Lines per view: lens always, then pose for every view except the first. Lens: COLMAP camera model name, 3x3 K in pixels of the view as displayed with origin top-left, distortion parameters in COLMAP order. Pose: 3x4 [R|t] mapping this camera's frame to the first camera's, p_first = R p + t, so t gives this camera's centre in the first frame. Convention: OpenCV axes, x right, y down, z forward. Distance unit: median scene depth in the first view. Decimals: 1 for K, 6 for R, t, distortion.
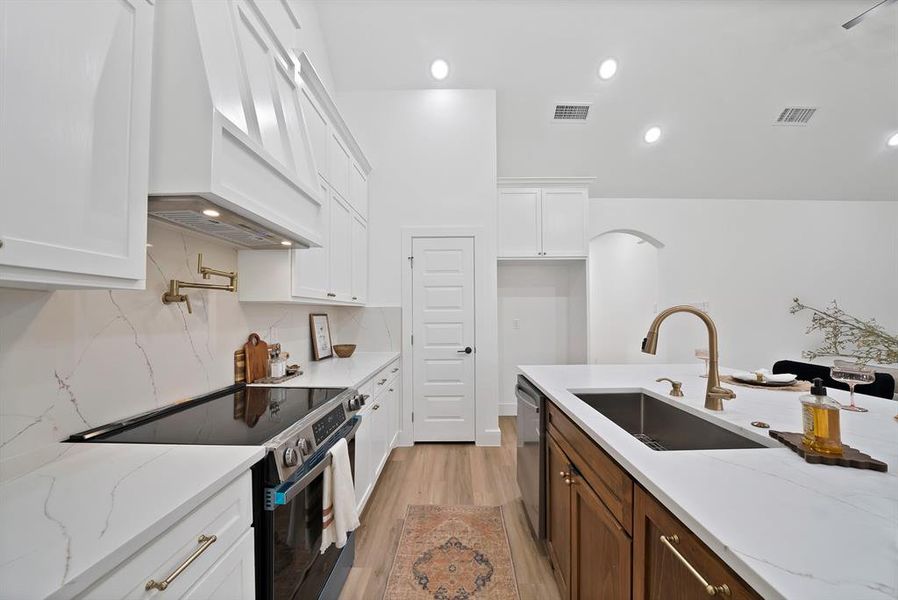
lens RADIAL K [[327.0, 0, 447.9], [0, 327.0, 306.2], [0, 0, 1]] dist [-0.023367, 0.001235]
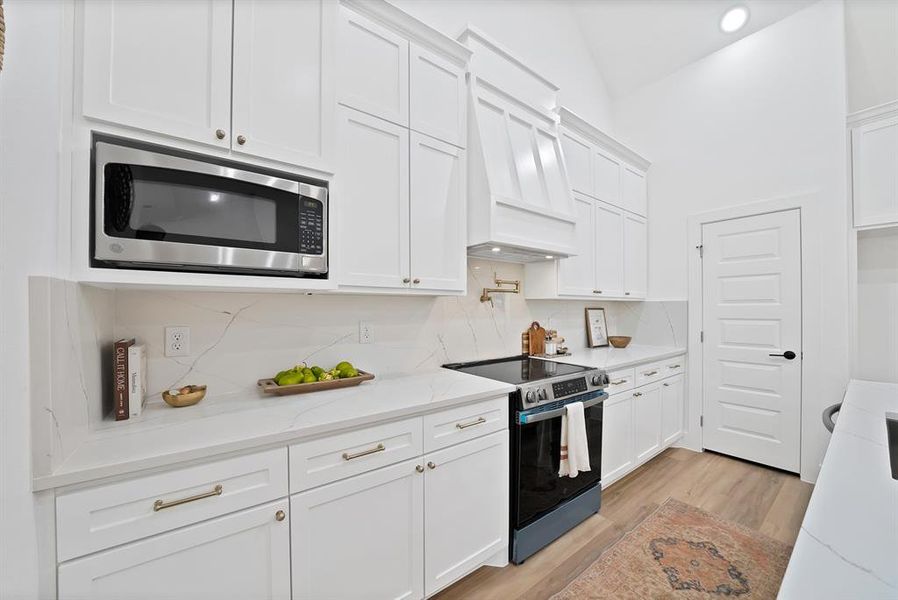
lens RADIAL K [[327.0, 0, 461.3], [0, 327.0, 303.2], [0, 0, 1]] dist [-0.023367, 0.001235]
pose [[0.632312, -0.012635, -0.774611, 0.327553], [0.017243, 0.999849, -0.002234, 0.000864], [0.774522, -0.011943, 0.632434, -0.167008]]
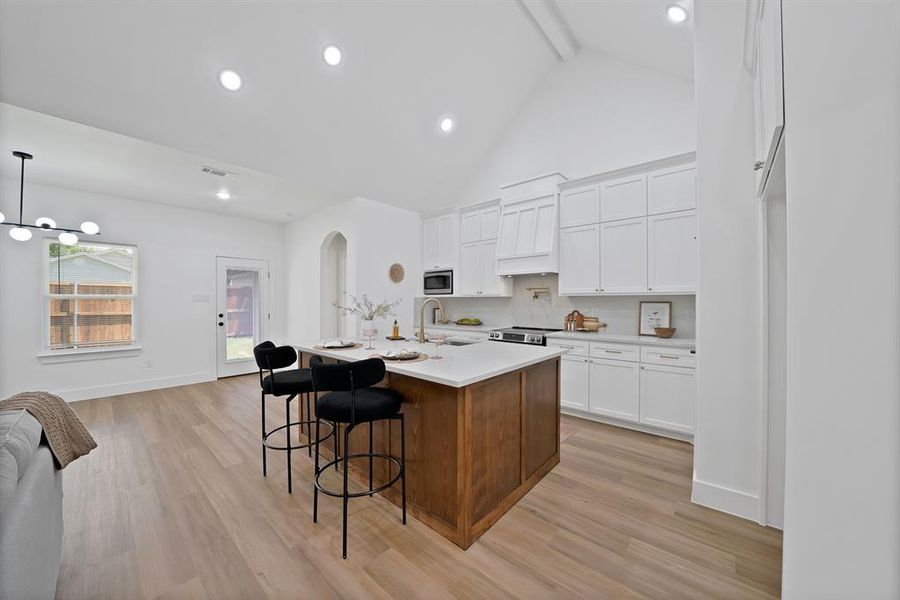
lens RADIAL K [[327.7, 0, 450.7], [0, 327.7, 302.1], [0, 0, 1]] dist [-0.023367, 0.001235]
pose [[-0.652055, 0.002103, -0.758169, 2.013103], [0.015254, 0.999830, -0.010345, 0.044410], [0.758018, -0.018311, -0.651976, 2.237115]]
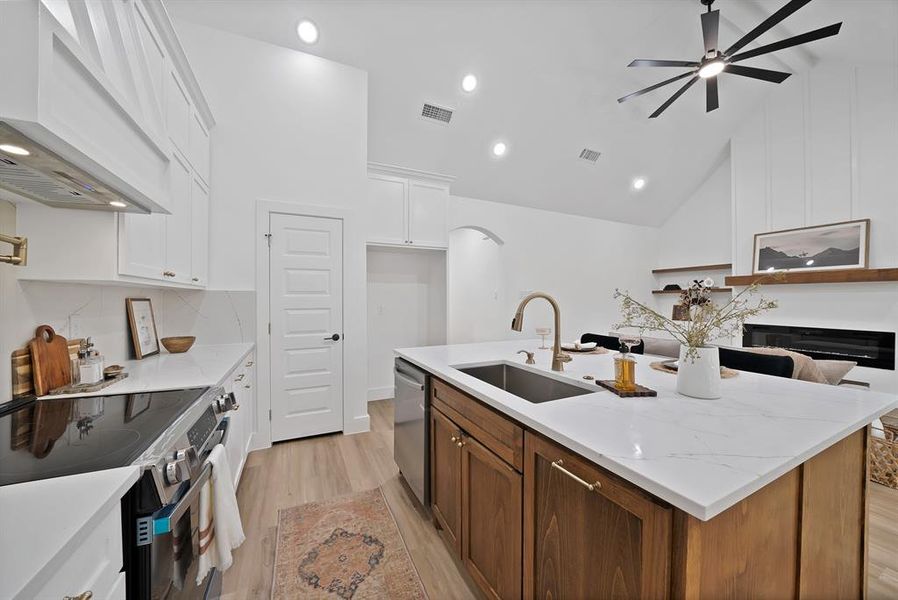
lens RADIAL K [[327.0, 0, 451.0], [0, 327.0, 297.3], [0, 0, 1]] dist [-0.023367, 0.001235]
pose [[0.897088, 0.005952, 0.441812, -0.115657], [-0.012548, 0.999849, 0.012008, 0.003946], [-0.441674, -0.016316, 0.897027, -0.009112]]
